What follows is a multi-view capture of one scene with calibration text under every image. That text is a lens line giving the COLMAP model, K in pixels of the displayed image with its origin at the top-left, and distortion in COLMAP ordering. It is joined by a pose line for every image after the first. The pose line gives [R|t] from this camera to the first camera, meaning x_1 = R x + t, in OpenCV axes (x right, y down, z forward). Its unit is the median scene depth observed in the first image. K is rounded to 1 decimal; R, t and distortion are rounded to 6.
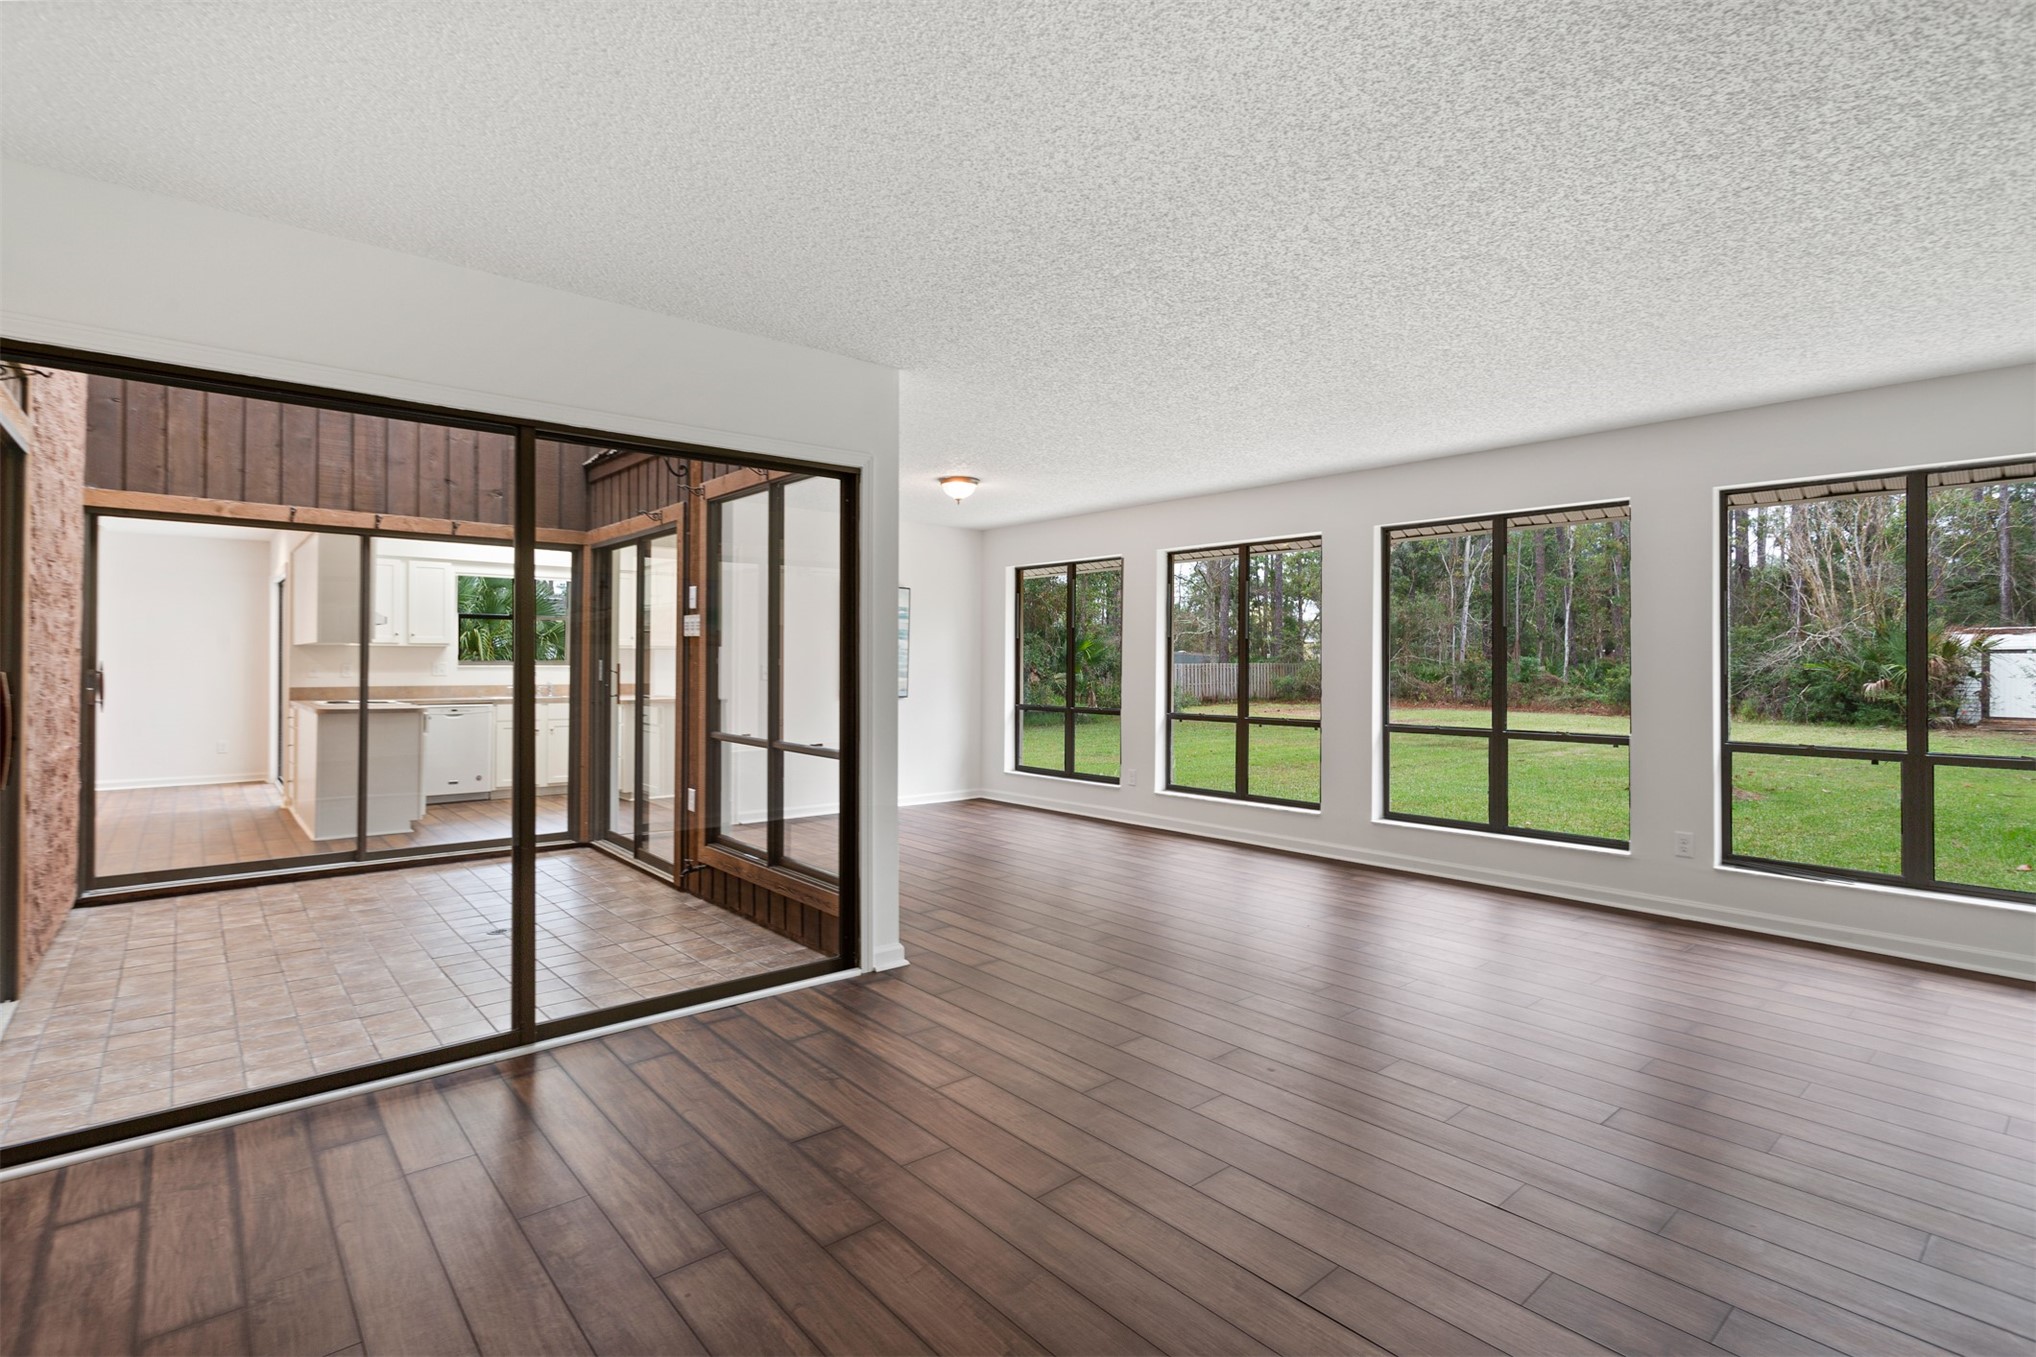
lens RADIAL K [[971.5, 0, 1015.8], [0, 971.5, 673.0], [0, 0, 1]] dist [-0.000135, -0.000057]
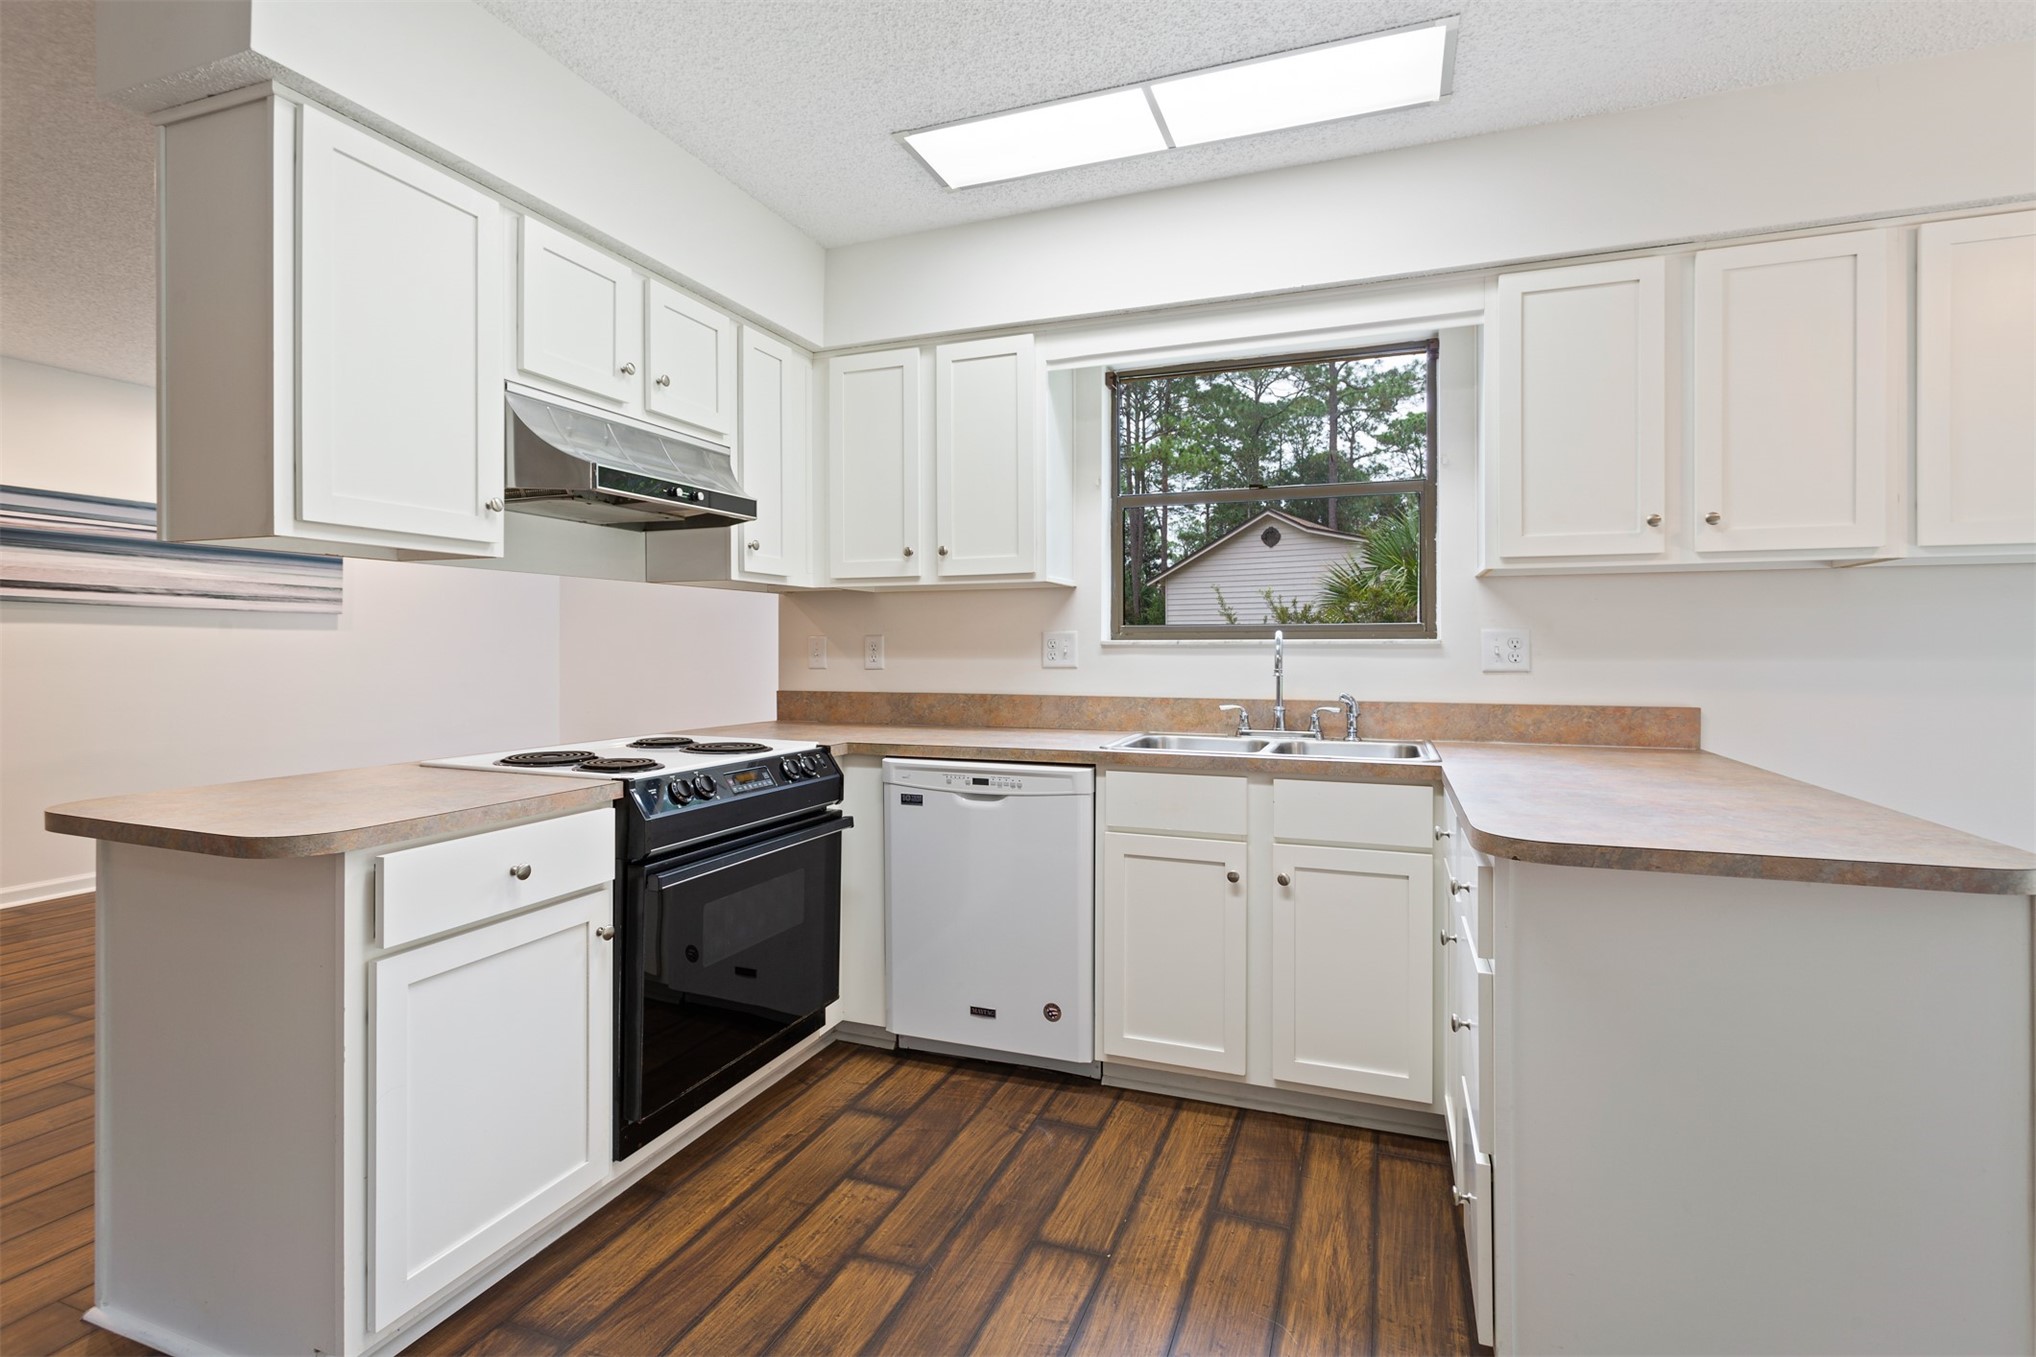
lens RADIAL K [[971.5, 0, 1014.4], [0, 971.5, 647.4], [0, 0, 1]] dist [-0.000135, -0.000057]
pose [[0.478940, -0.001187, -0.877847, -0.294397], [0.003161, 0.999995, 0.000373, -0.004850], [0.877842, -0.002953, 0.478941, 0.846163]]
